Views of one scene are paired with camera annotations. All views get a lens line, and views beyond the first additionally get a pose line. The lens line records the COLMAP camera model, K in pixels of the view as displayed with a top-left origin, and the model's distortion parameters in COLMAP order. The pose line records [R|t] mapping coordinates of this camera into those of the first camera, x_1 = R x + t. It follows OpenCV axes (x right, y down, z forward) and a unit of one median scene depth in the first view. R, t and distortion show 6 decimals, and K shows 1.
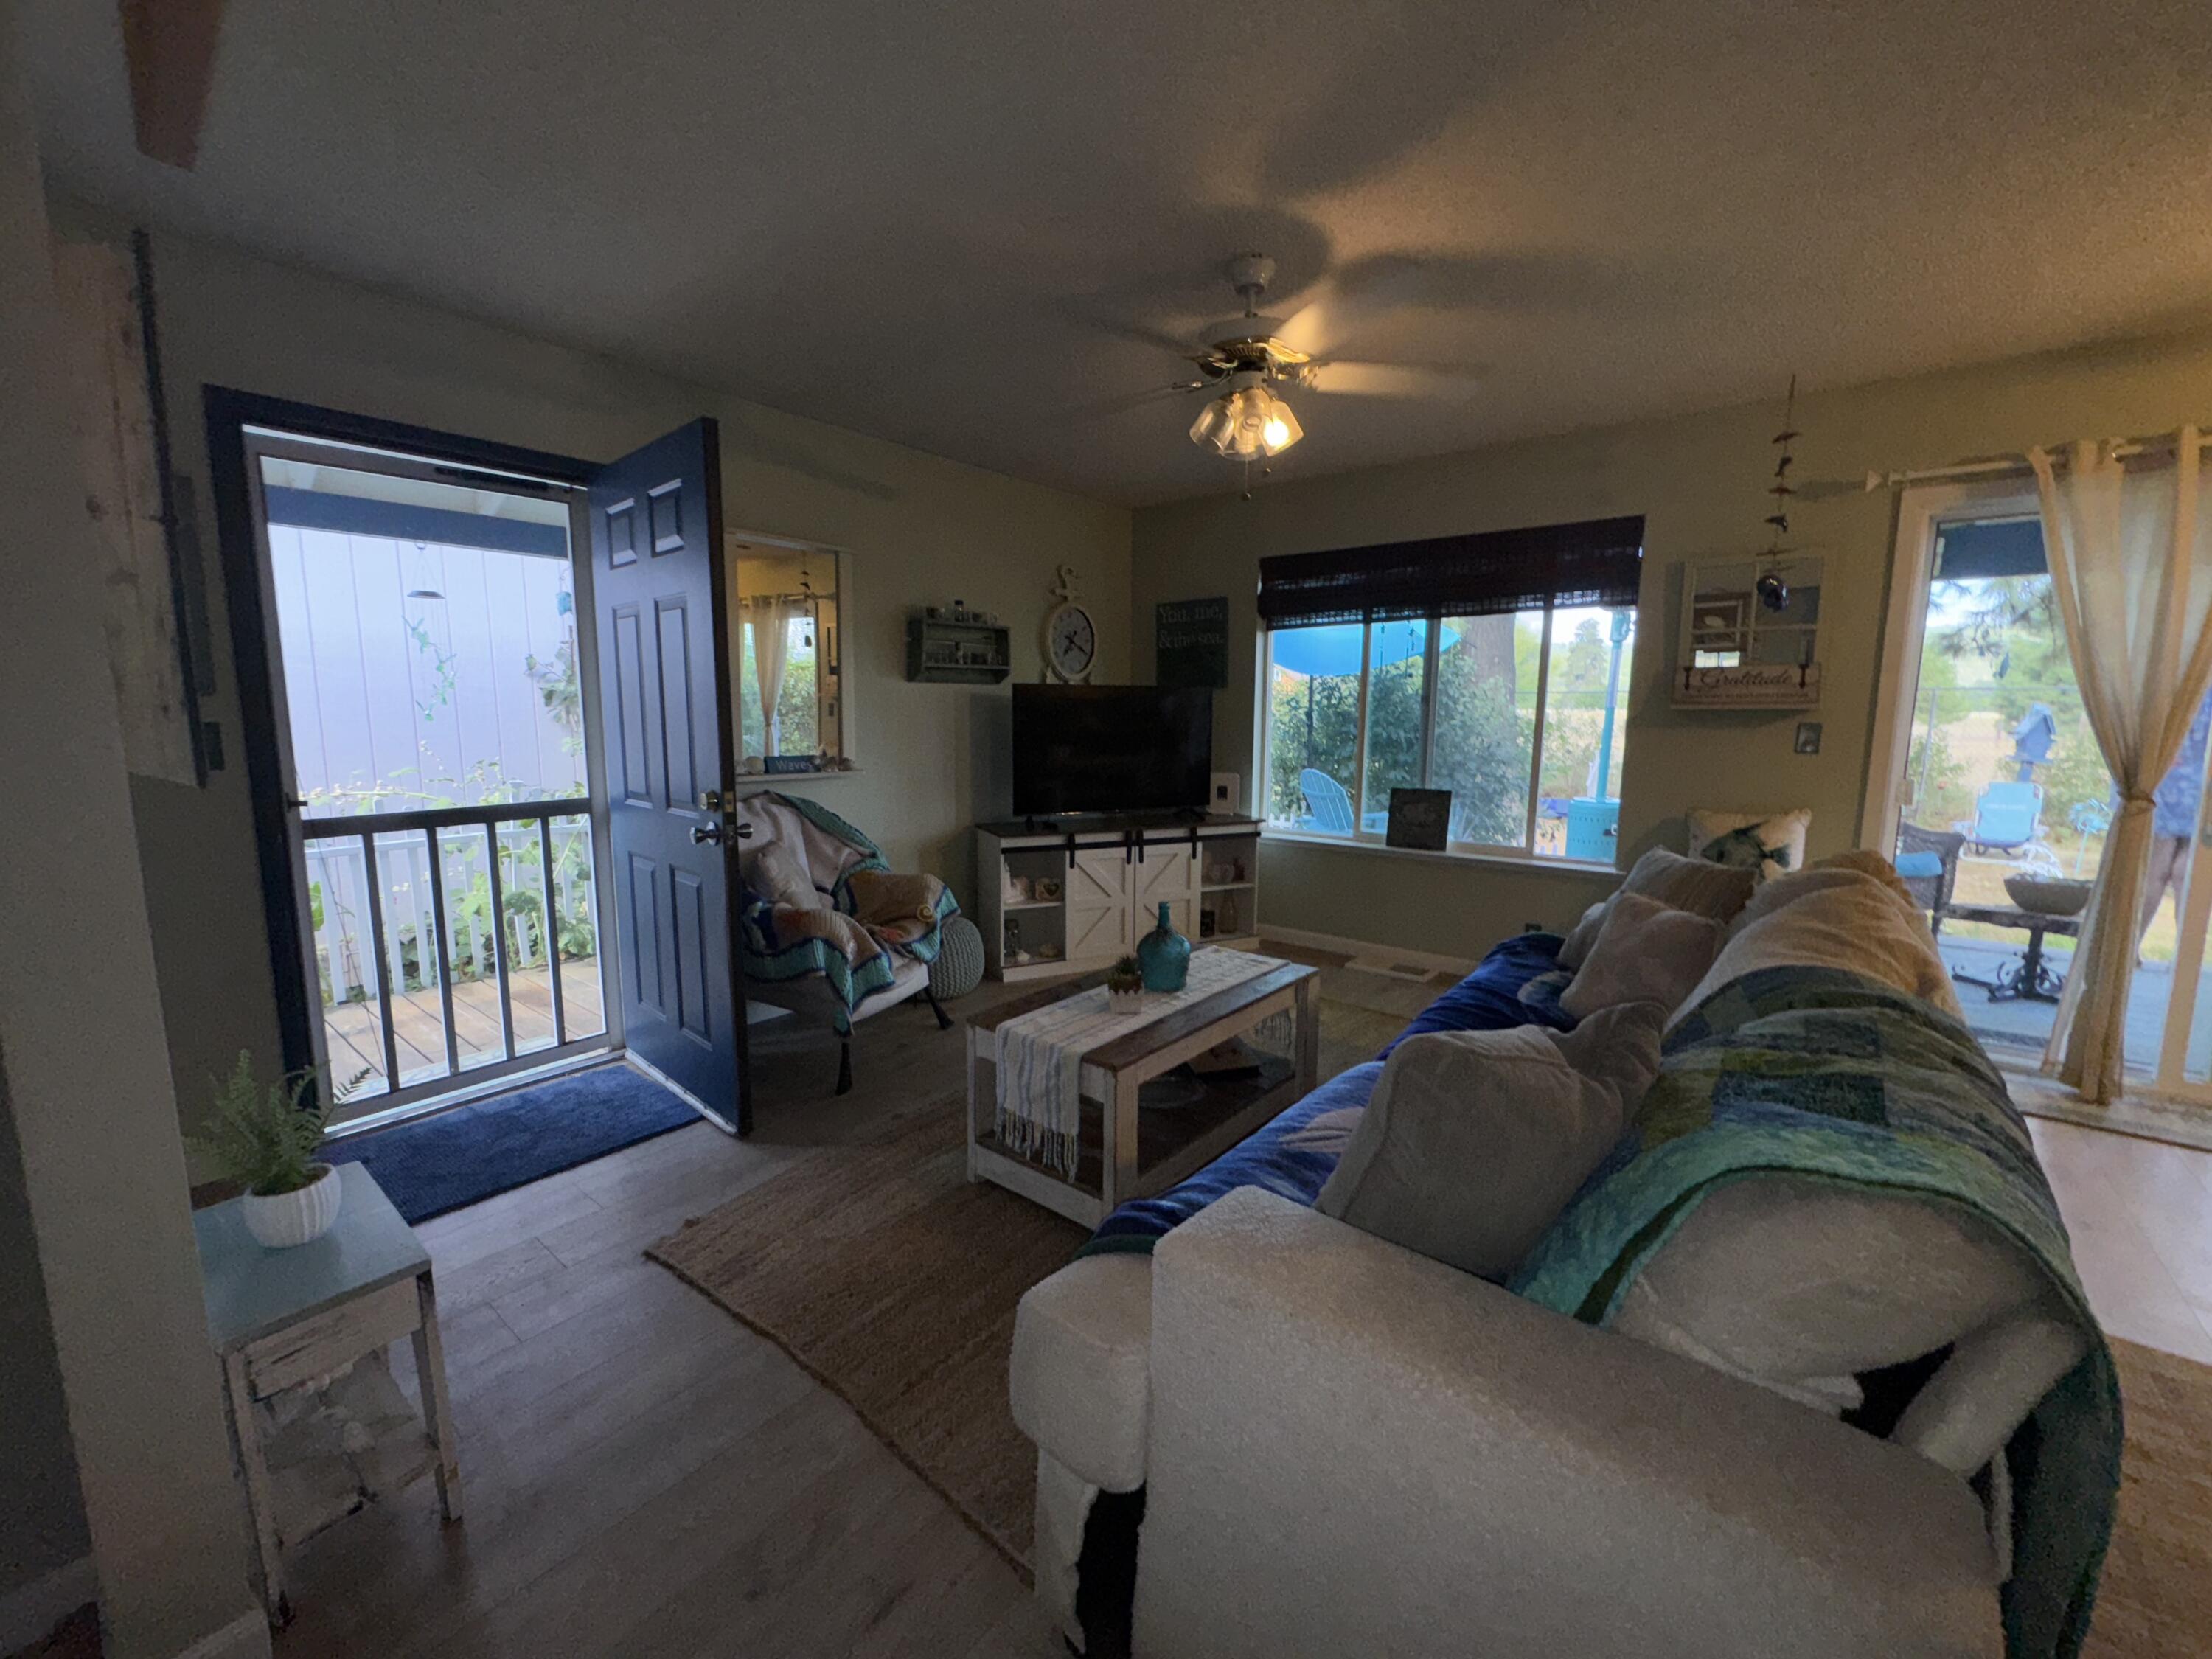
lens RADIAL K [[883.1, 0, 1103.4], [0, 883.1, 833.6], [0, 0, 1]] dist [-0.002599, 0.000078]
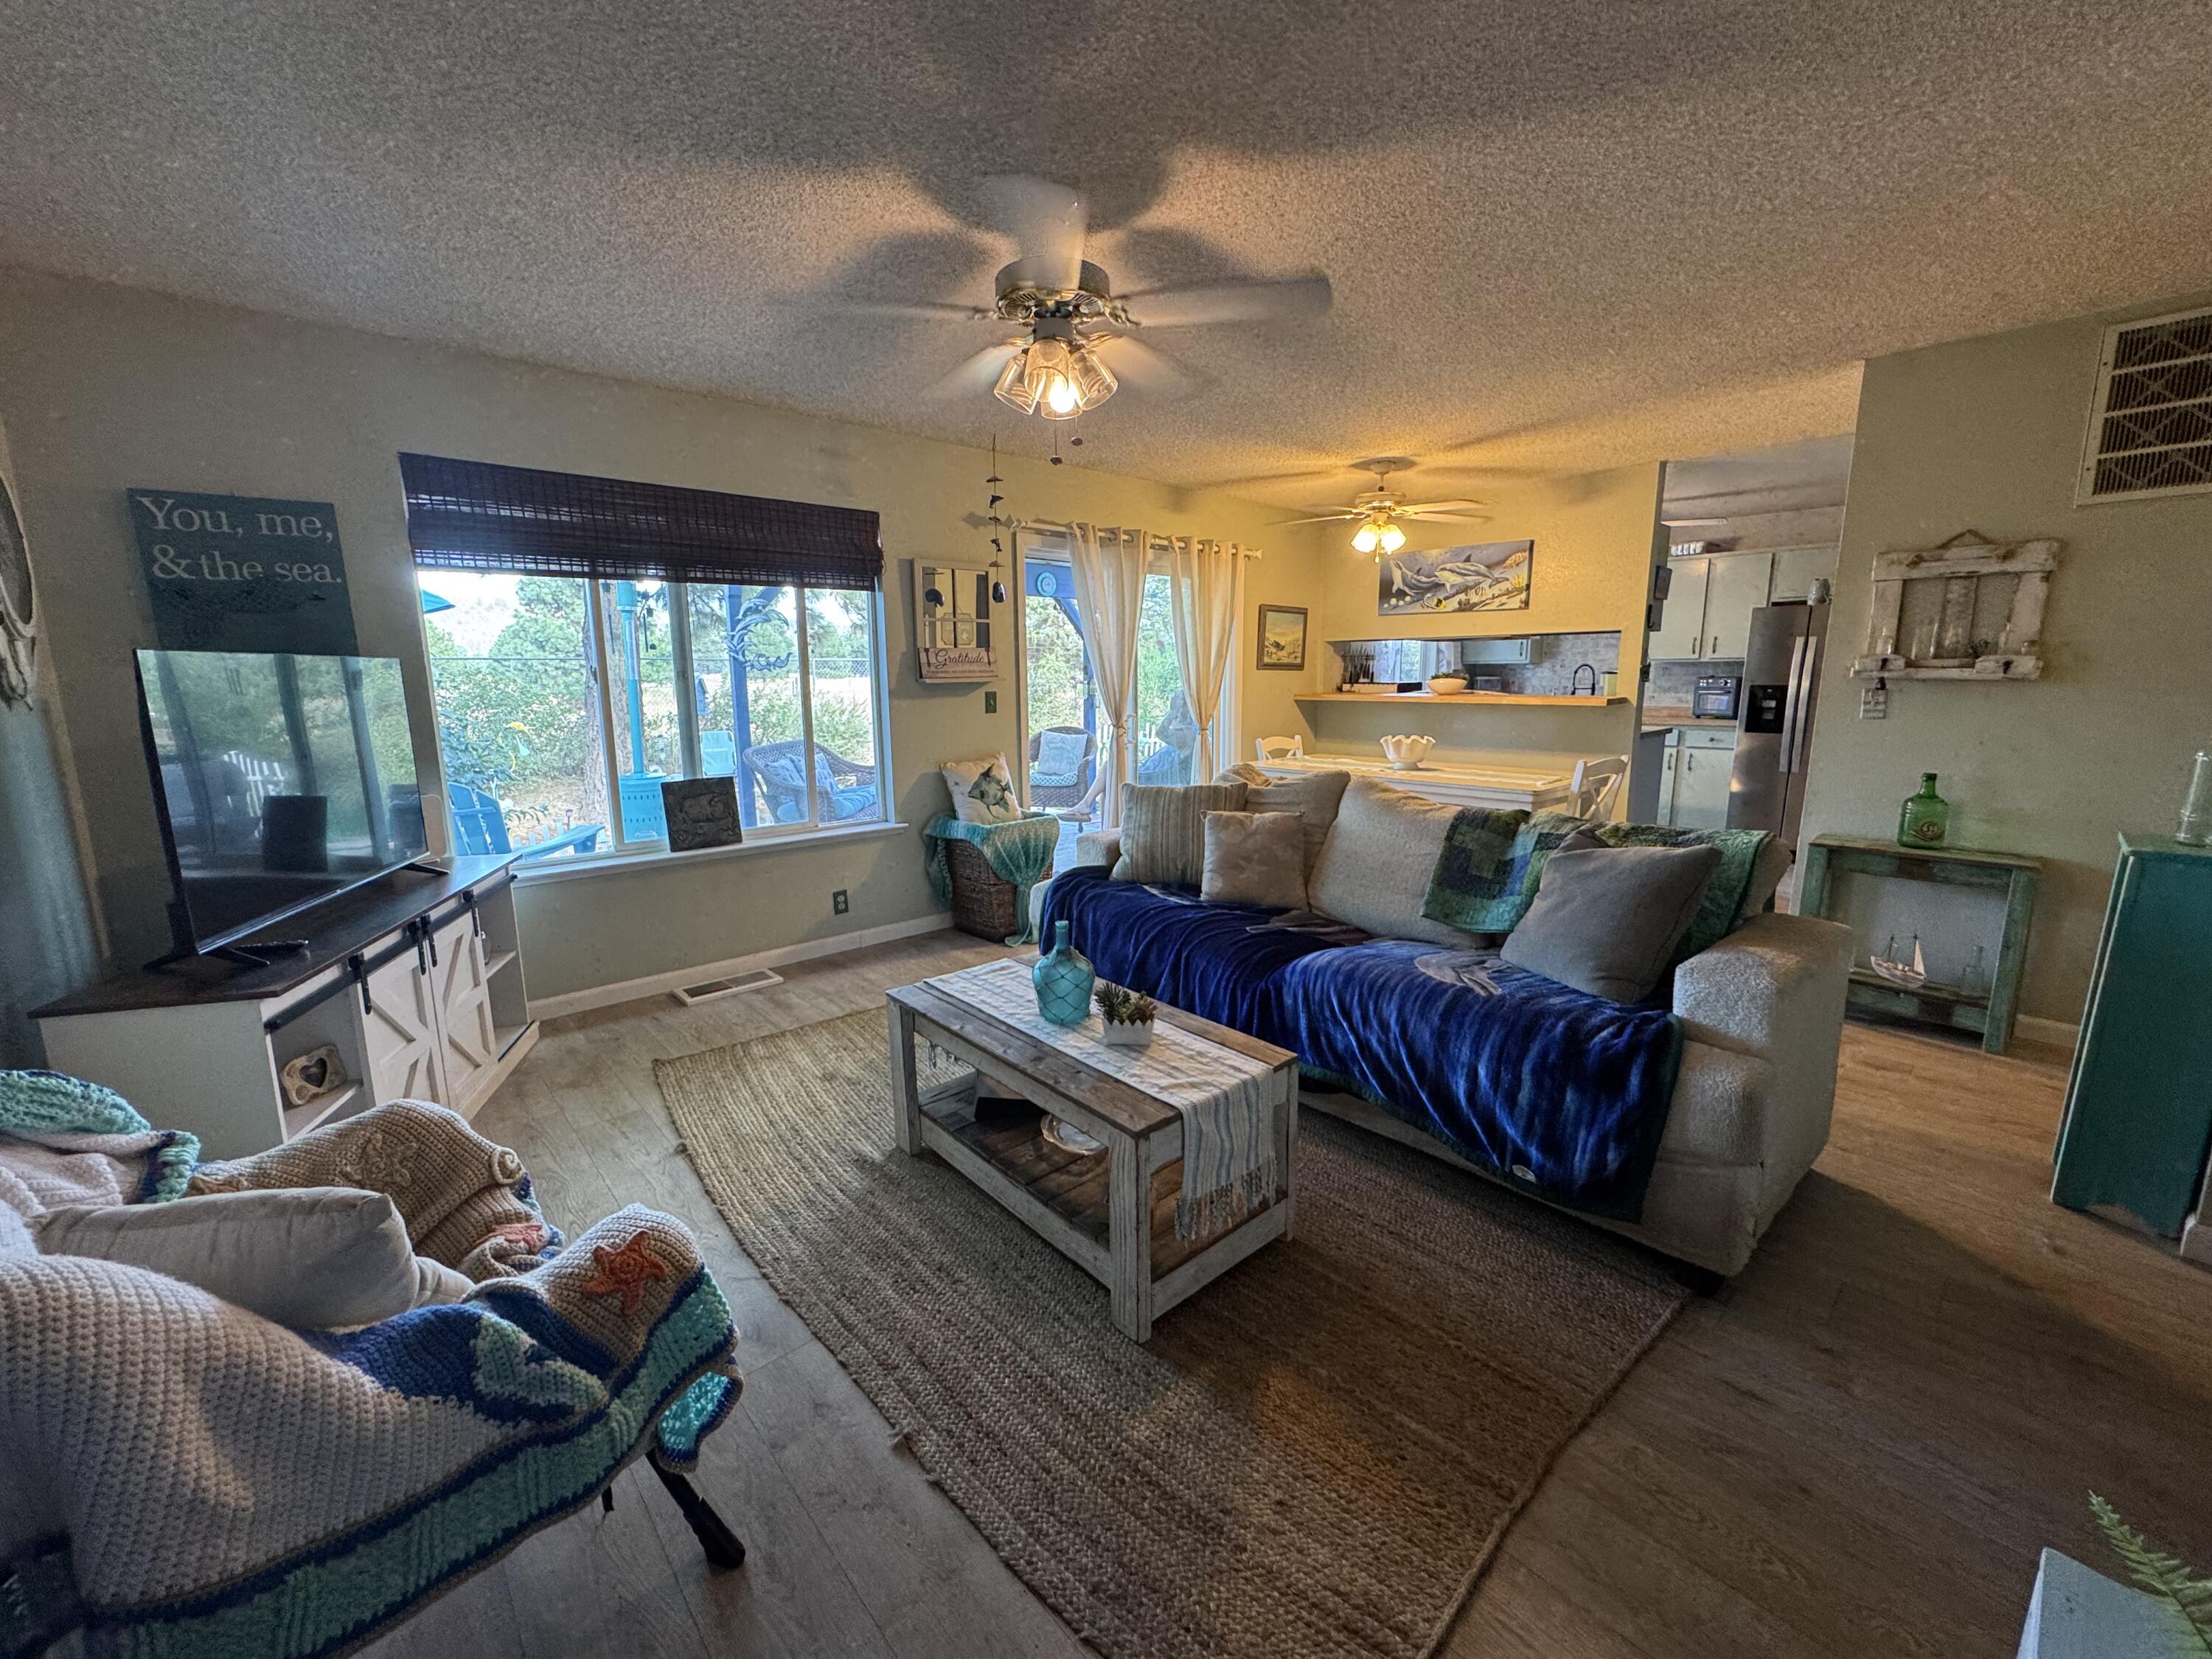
lens RADIAL K [[883.1, 0, 1102.5], [0, 883.1, 835.3], [0, 0, 1]] dist [-0.002599, 0.000078]
pose [[0.156666, -0.185142, 0.970143, -0.449663], [0.147767, 0.975611, 0.162323, -0.082469], [-0.976535, 0.117925, 0.180203, 0.480114]]
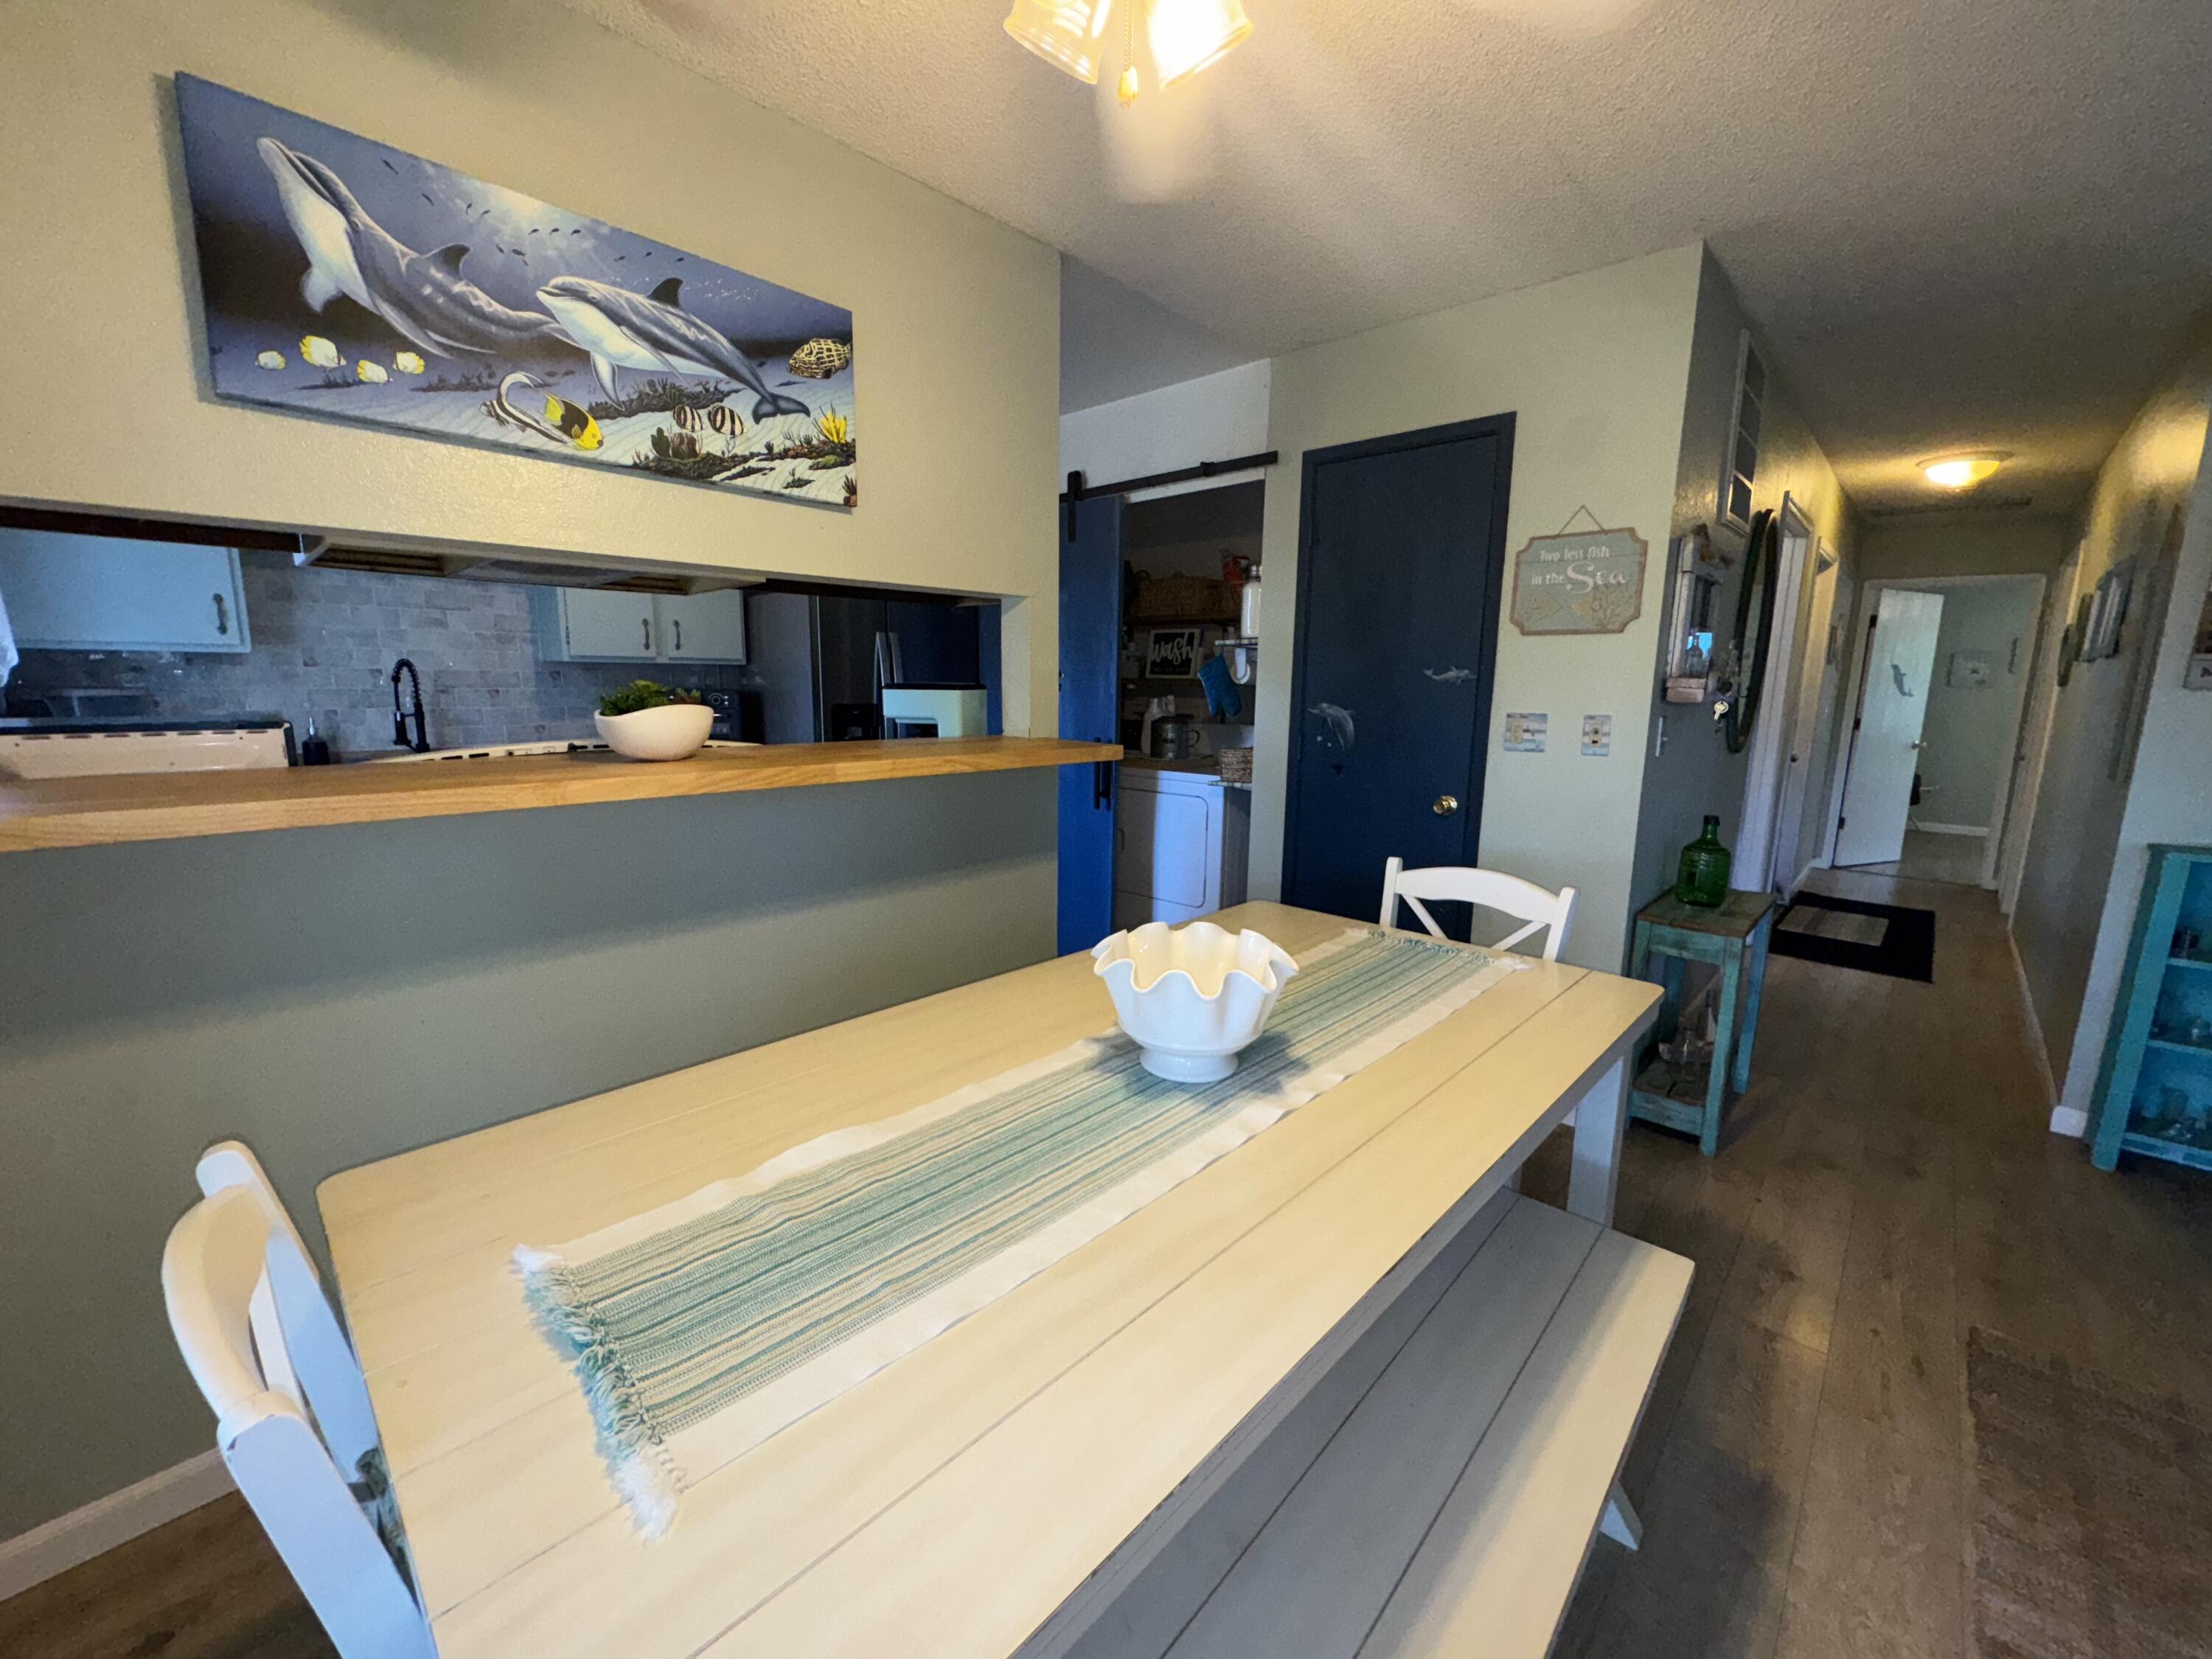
lens RADIAL K [[883.1, 0, 1102.5], [0, 883.1, 829.0], [0, 0, 1]] dist [-0.002599, 0.000078]
pose [[-0.996678, -0.030597, 0.075473, 0.785703], [-0.006344, 0.953095, 0.302604, -0.085598], [-0.081192, 0.301120, -0.950123, 0.555651]]
